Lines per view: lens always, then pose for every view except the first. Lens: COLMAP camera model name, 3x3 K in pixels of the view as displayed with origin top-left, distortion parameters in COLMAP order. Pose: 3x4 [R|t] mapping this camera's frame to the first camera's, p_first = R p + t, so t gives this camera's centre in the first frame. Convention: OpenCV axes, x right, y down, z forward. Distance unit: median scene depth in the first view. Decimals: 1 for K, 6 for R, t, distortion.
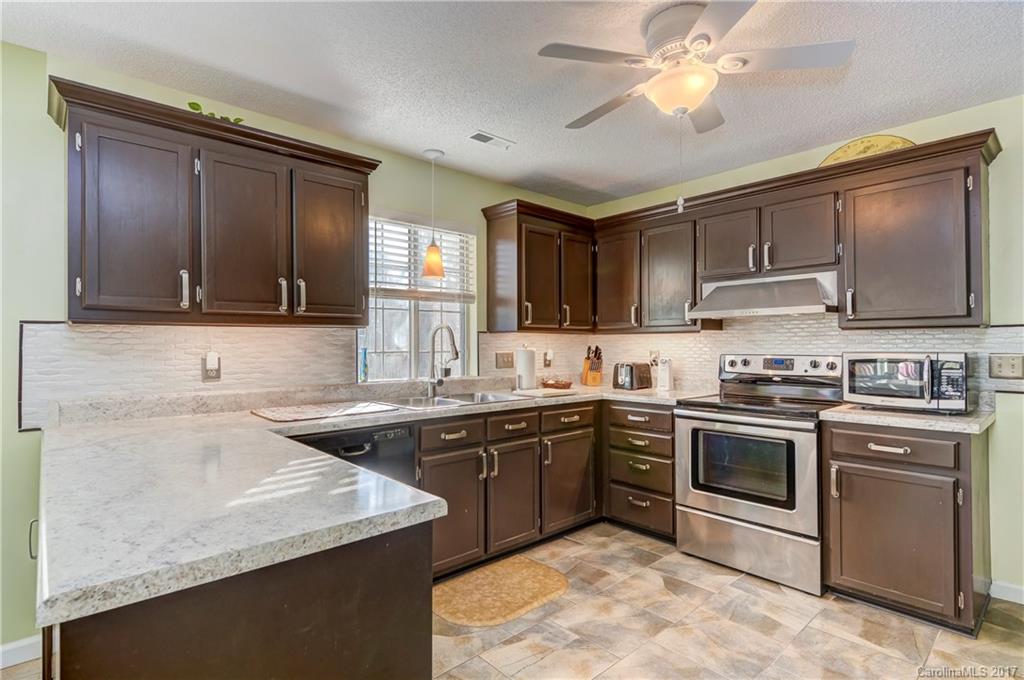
lens RADIAL K [[504.7, 0, 512.0], [0, 504.7, 340.0], [0, 0, 1]] dist [-0.000400, -0.000593]
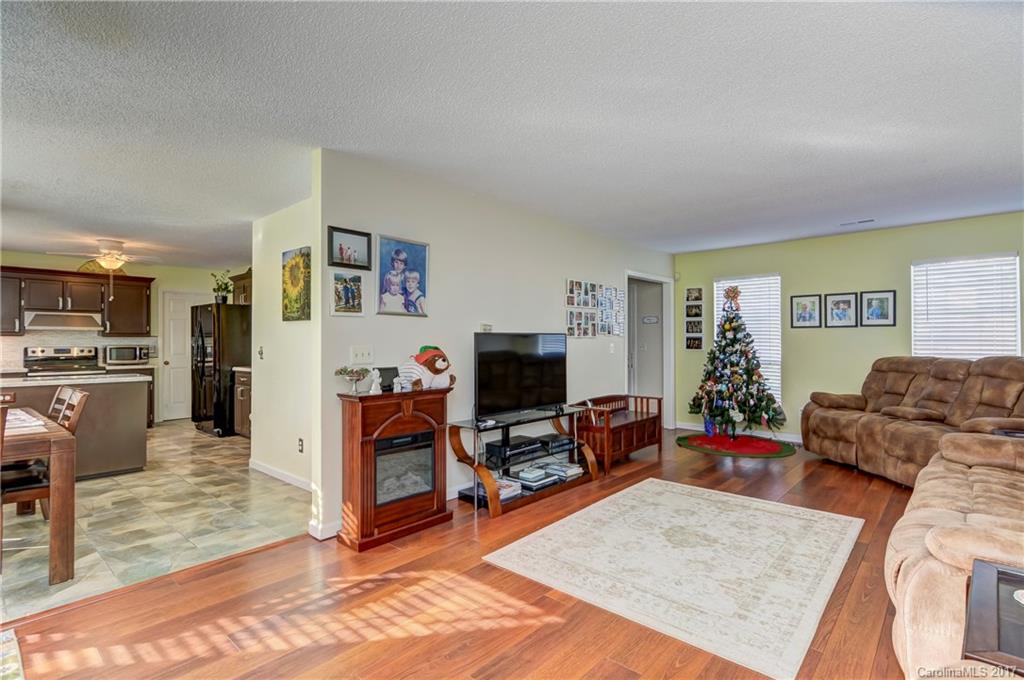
lens RADIAL K [[491.5, 0, 509.3], [0, 491.5, 339.2], [0, 0, 1]] dist [0.011158, -0.009264]
pose [[-0.097903, 0.008350, 0.995161, -2.041740], [-0.002941, 0.999958, -0.008679, 0.008544], [-0.995192, -0.003776, -0.097875, -0.826297]]
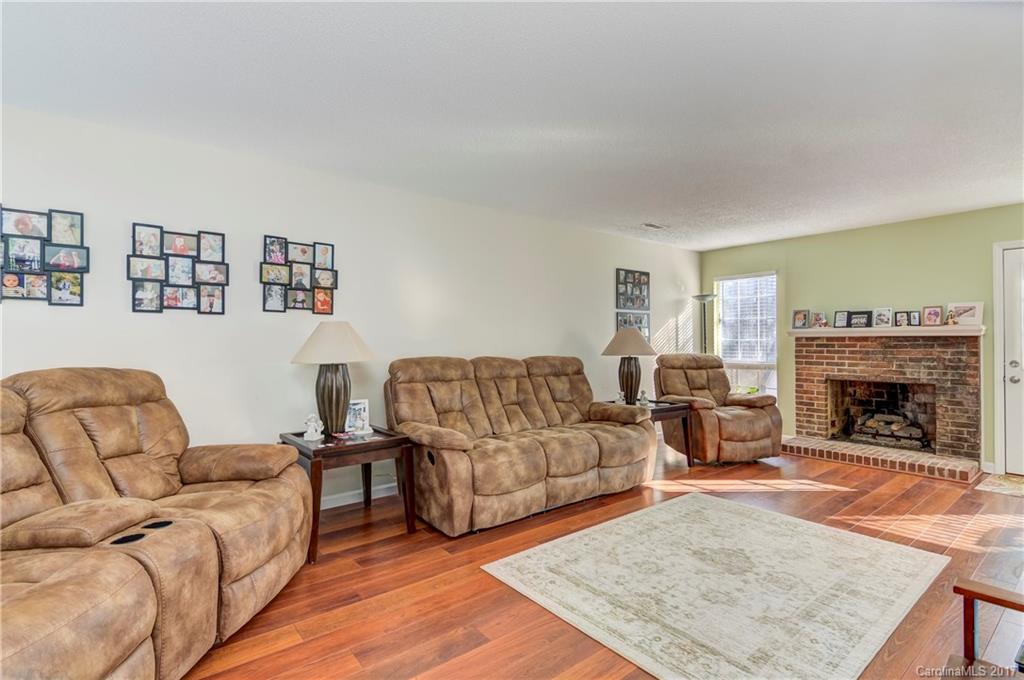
lens RADIAL K [[491.5, 0, 509.3], [0, 491.5, 339.2], [0, 0, 1]] dist [0.011158, -0.009264]
pose [[-0.069240, -0.005417, -0.997585, 0.036339], [0.009032, 0.999941, -0.006057, 0.004238], [0.997559, -0.009429, -0.069187, -1.691661]]
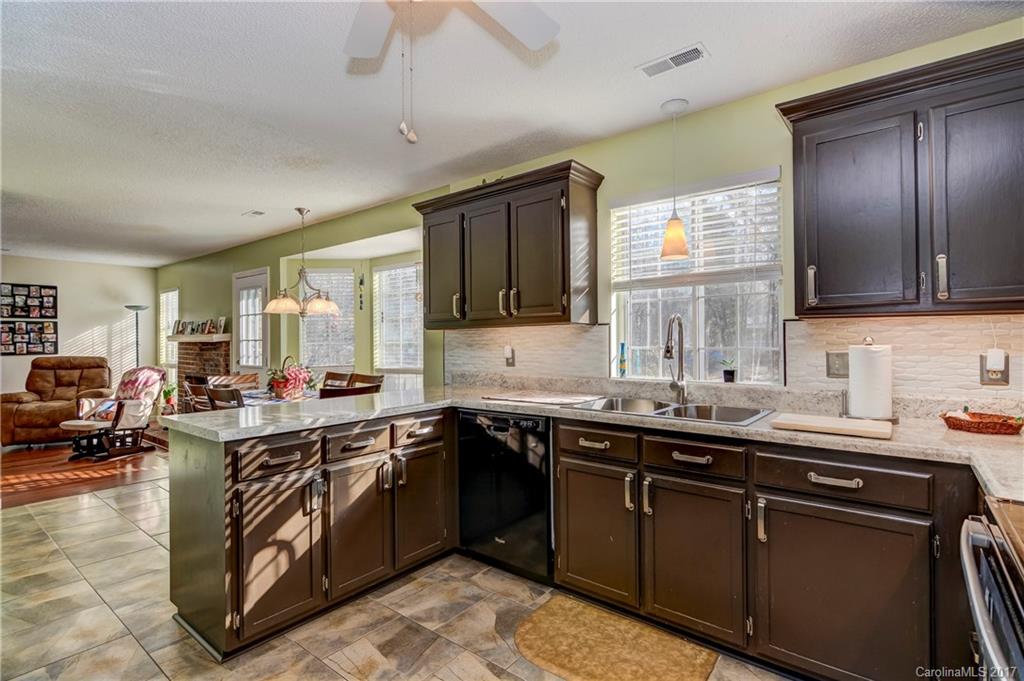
lens RADIAL K [[491.5, 0, 509.3], [0, 491.5, 339.7], [0, 0, 1]] dist [0.011158, -0.009264]
pose [[0.150302, -0.004833, -0.988628, 0.669495], [0.011380, 0.999930, -0.003158, 0.009735], [0.988575, -0.010776, 0.150346, 0.689120]]
